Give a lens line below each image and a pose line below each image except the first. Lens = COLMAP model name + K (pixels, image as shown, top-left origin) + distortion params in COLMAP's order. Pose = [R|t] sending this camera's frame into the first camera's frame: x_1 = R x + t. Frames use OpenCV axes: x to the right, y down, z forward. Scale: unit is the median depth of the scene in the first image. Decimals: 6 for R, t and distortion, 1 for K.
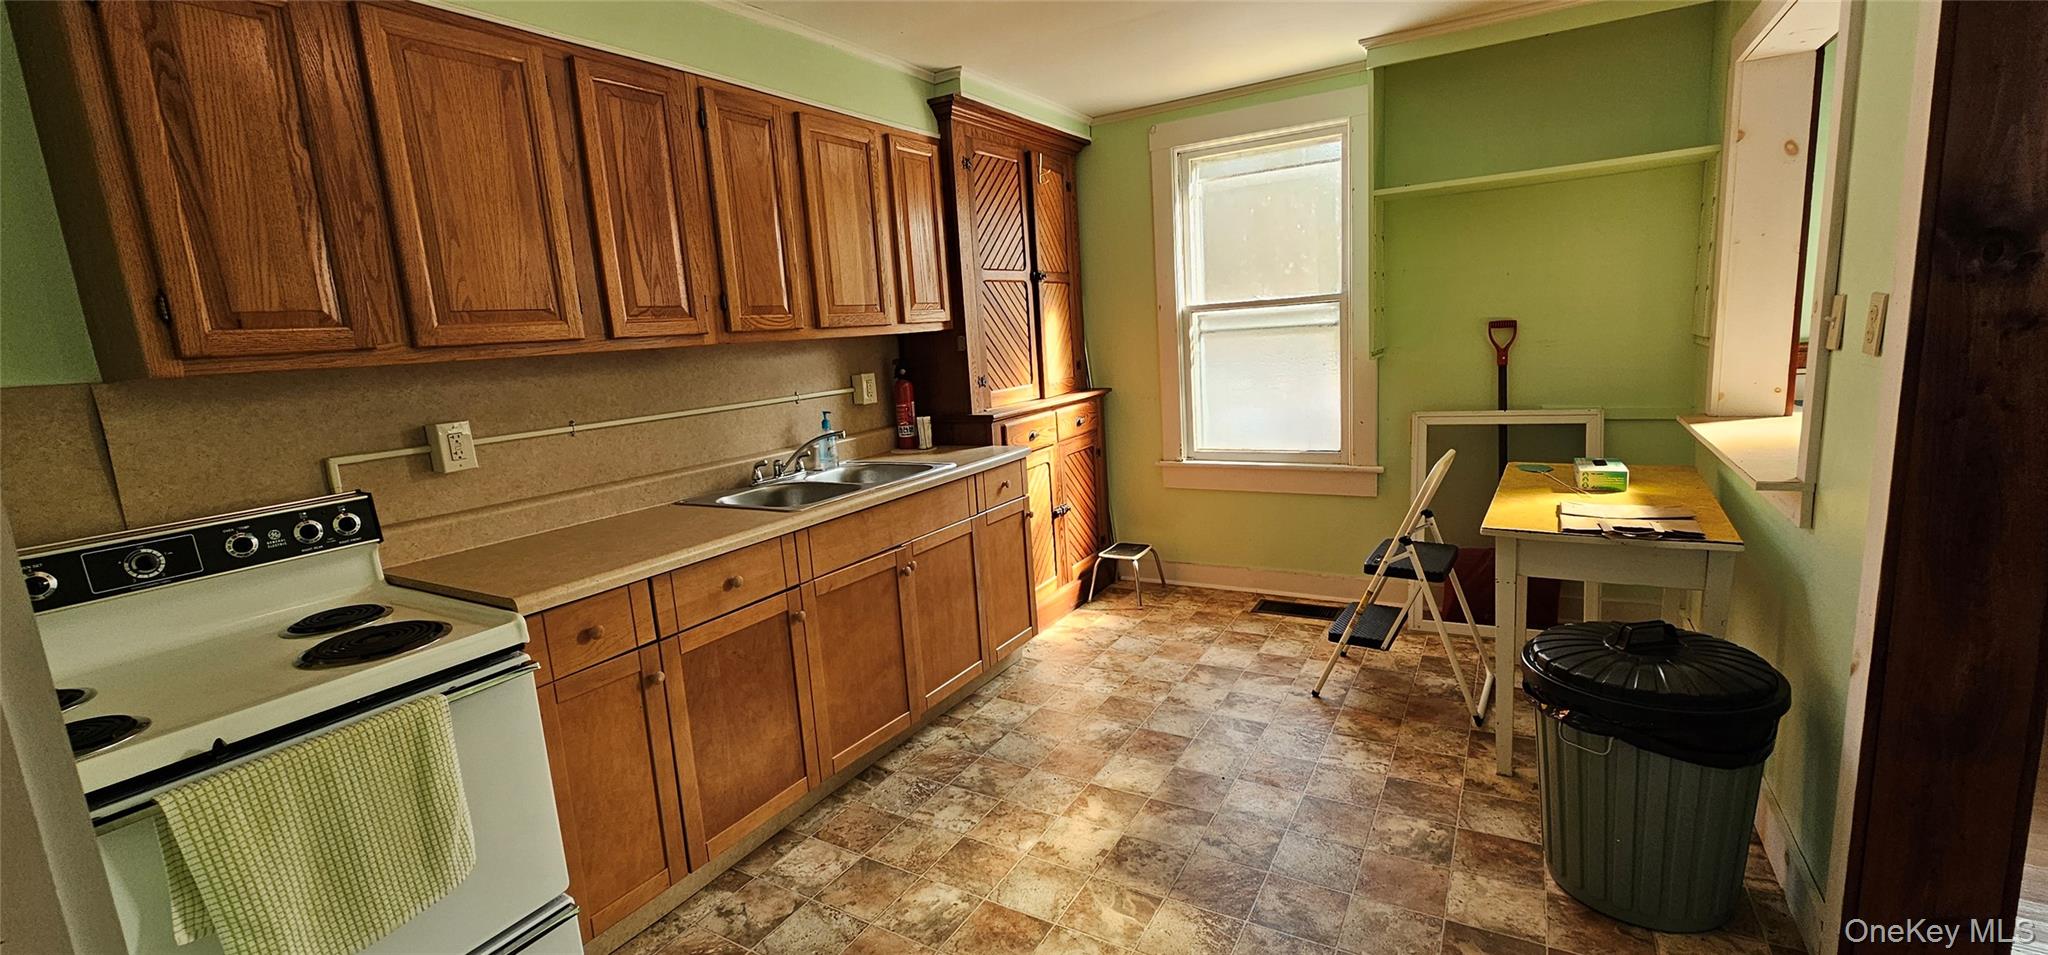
lens RADIAL K [[837.0, 0, 1018.8], [0, 837.0, 471.2], [0, 0, 1]] dist [-0.003495, 0.000175]
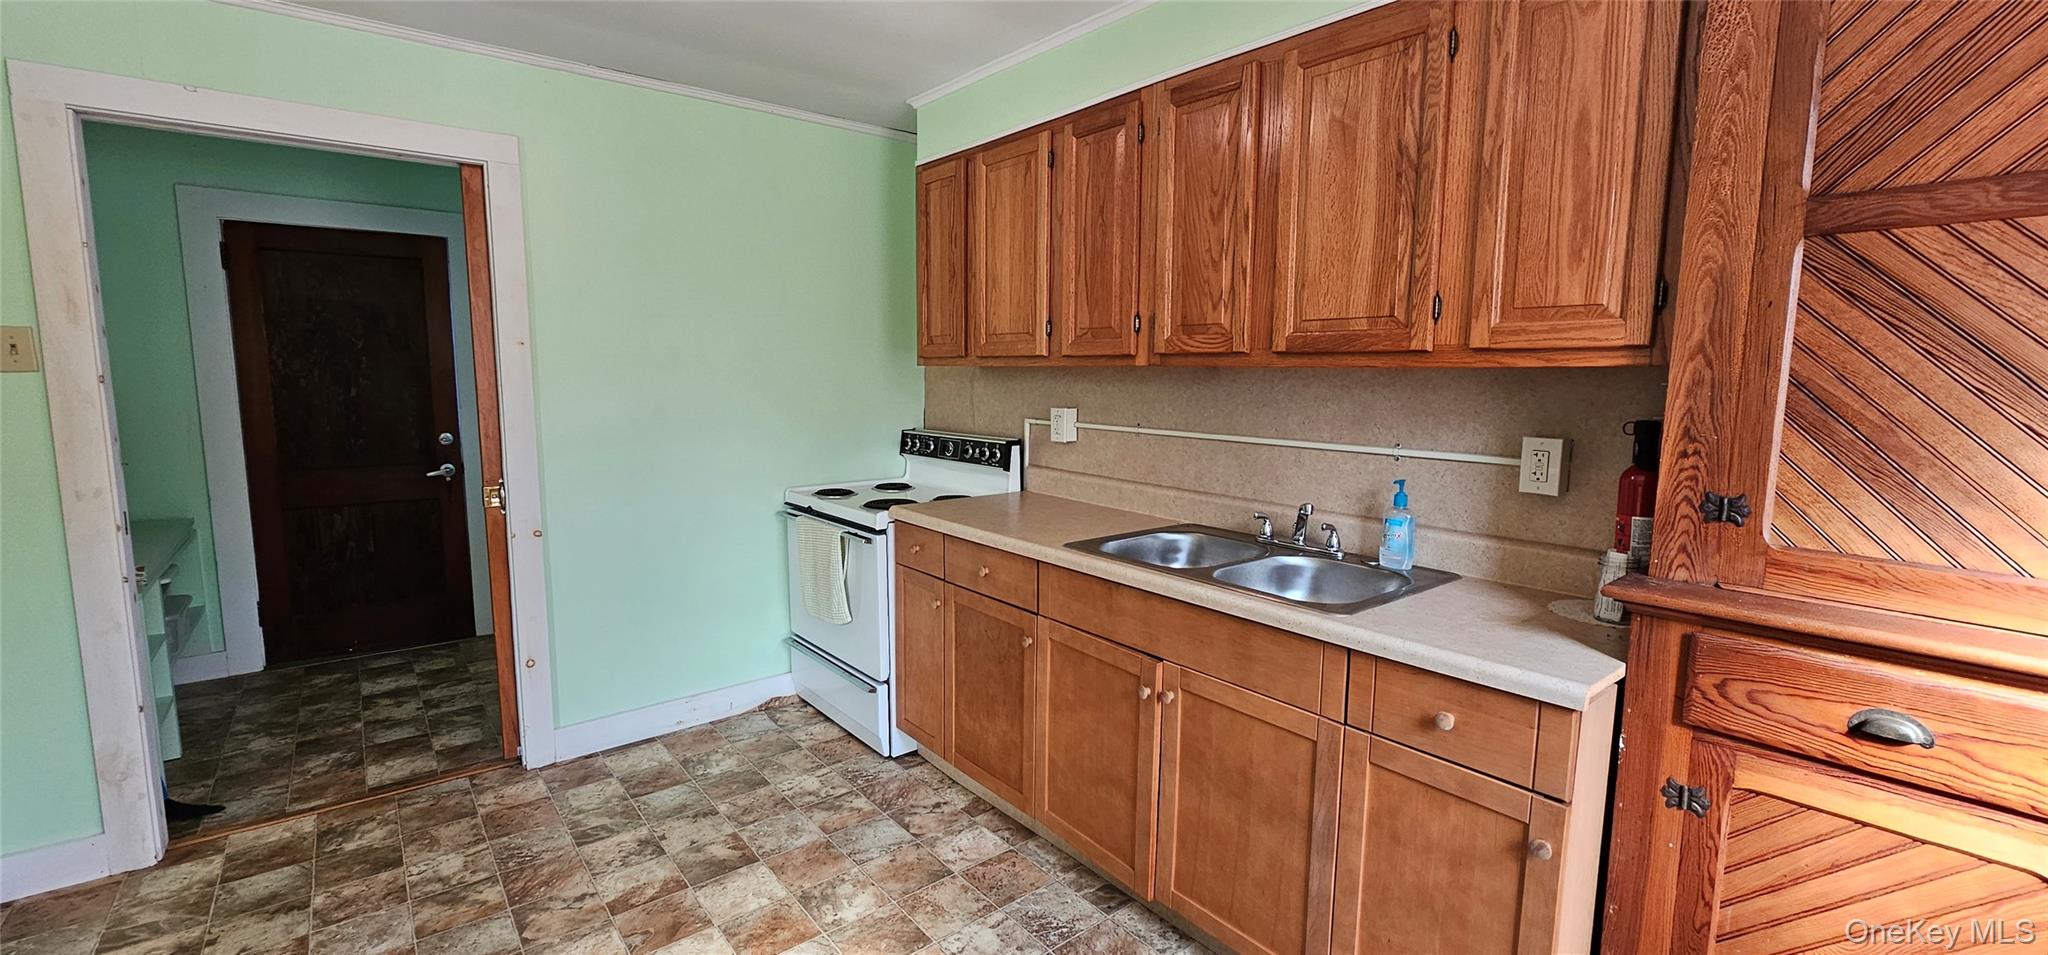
lens RADIAL K [[837.0, 0, 1014.9], [0, 837.0, 470.3], [0, 0, 1]] dist [-0.003495, 0.000175]
pose [[-0.349555, 0.177489, -0.919950, 0.561139], [-0.138636, 0.961285, 0.238142, -0.231945], [0.926602, 0.210782, -0.311416, 1.126344]]
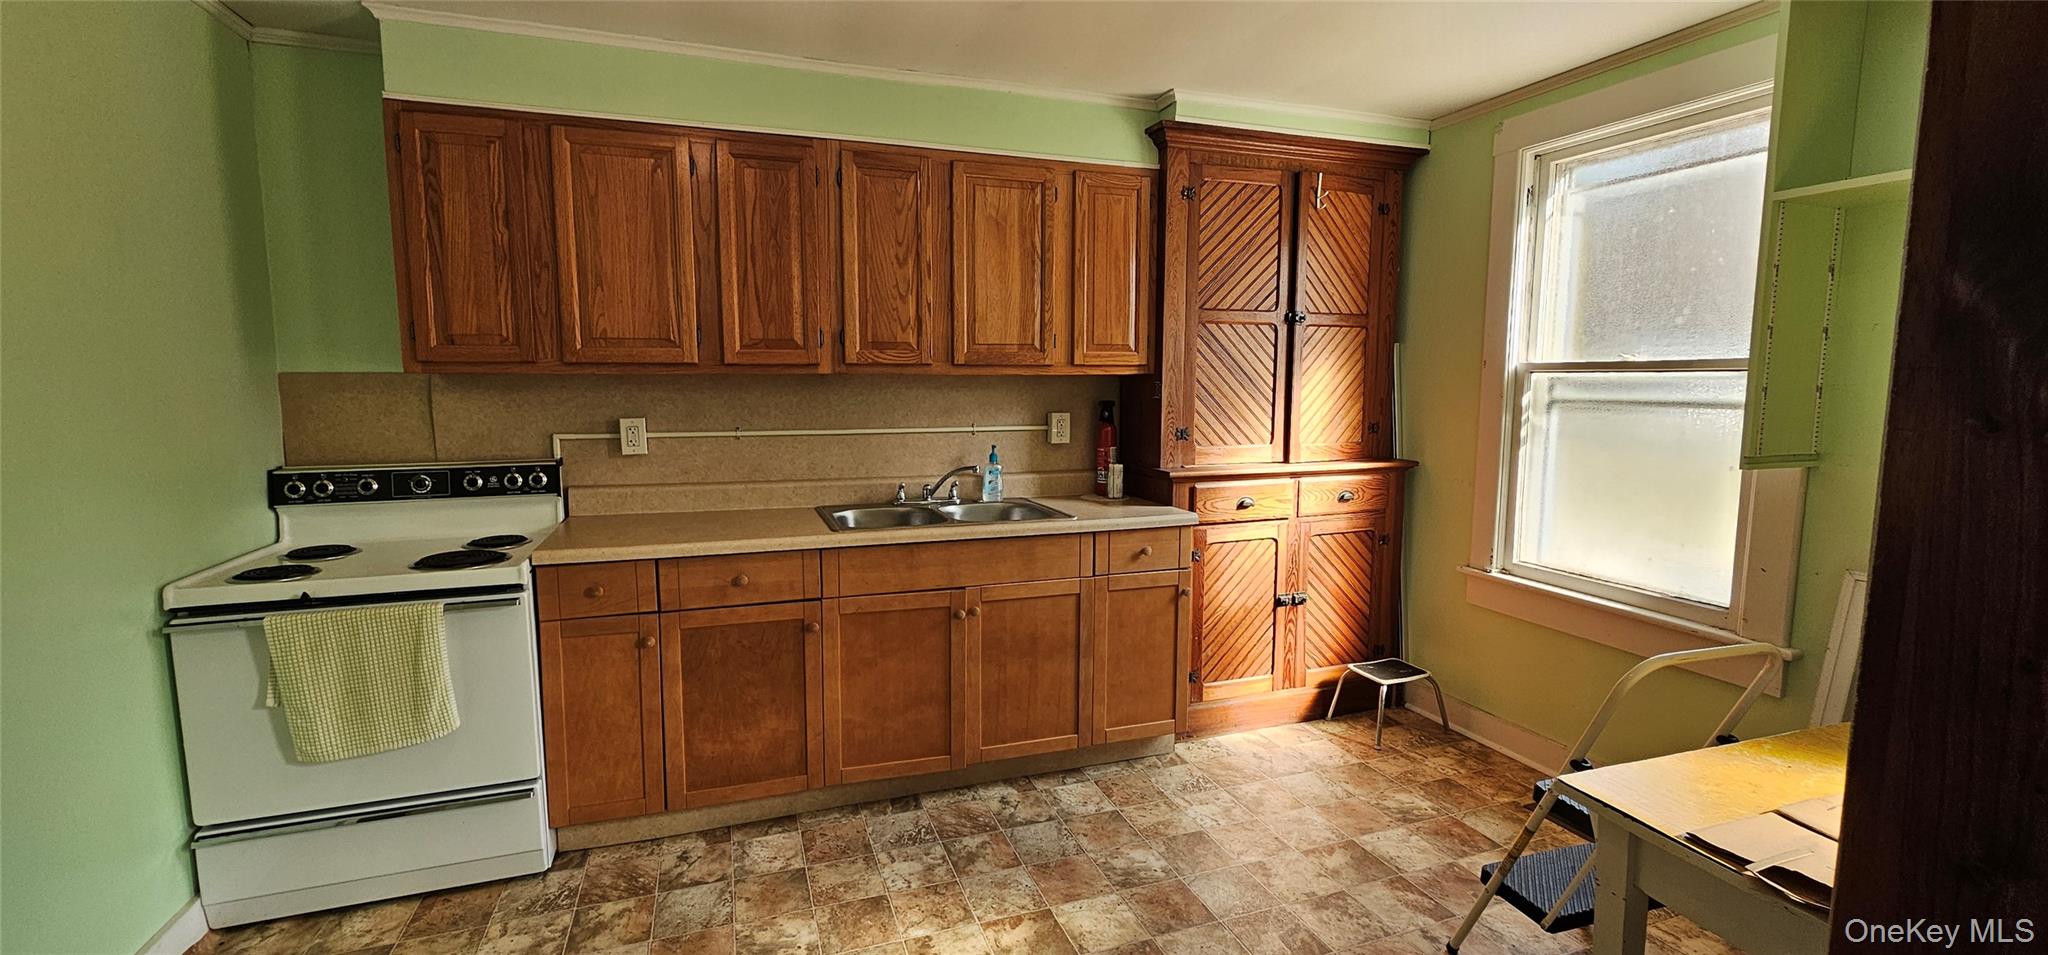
lens RADIAL K [[837.0, 0, 1018.5], [0, 837.0, 471.4], [0, 0, 1]] dist [-0.003495, 0.000175]
pose [[0.767022, 0.138472, -0.626500, 0.533441], [-0.158591, 0.987053, 0.024001, -0.084678], [0.621712, 0.080948, 0.779052, 0.272375]]
